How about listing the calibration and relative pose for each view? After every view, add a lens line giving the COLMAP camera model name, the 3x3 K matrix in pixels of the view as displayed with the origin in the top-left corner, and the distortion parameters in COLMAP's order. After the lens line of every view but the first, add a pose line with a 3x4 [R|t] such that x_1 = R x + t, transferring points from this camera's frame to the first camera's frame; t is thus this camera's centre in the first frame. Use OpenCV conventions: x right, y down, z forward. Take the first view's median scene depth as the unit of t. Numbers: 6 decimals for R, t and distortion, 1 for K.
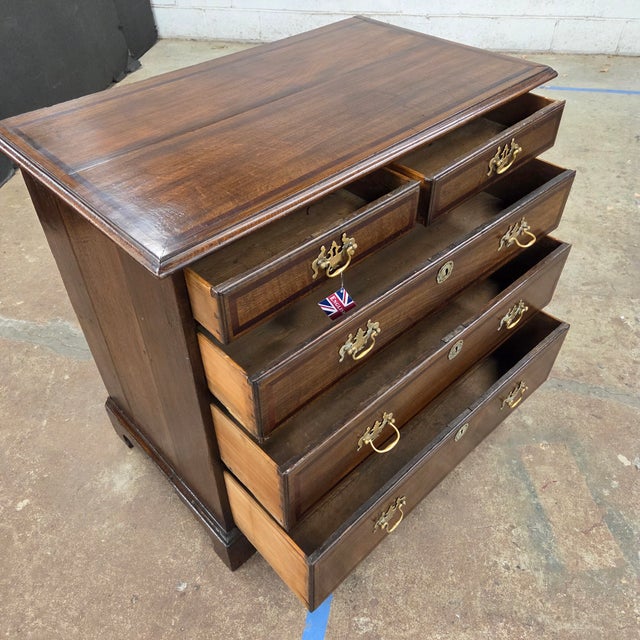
lens RADIAL K [[576.5, 0, 310.1], [0, 576.5, 319.3], [0, 0, 1]] dist [0.036274, -0.017039]
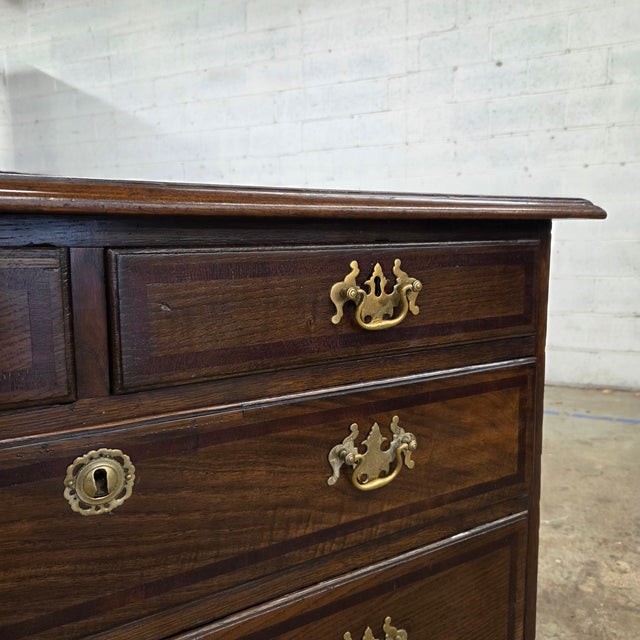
lens RADIAL K [[576.5, 0, 310.1], [0, 576.5, 319.3], [0, 0, 1]] dist [0.036274, -0.017039]
pose [[0.973469, 0.044689, -0.224412, 0.255747], [-0.163124, 0.823299, -0.543663, -0.044346], [0.160462, 0.565846, 0.808746, 0.533227]]
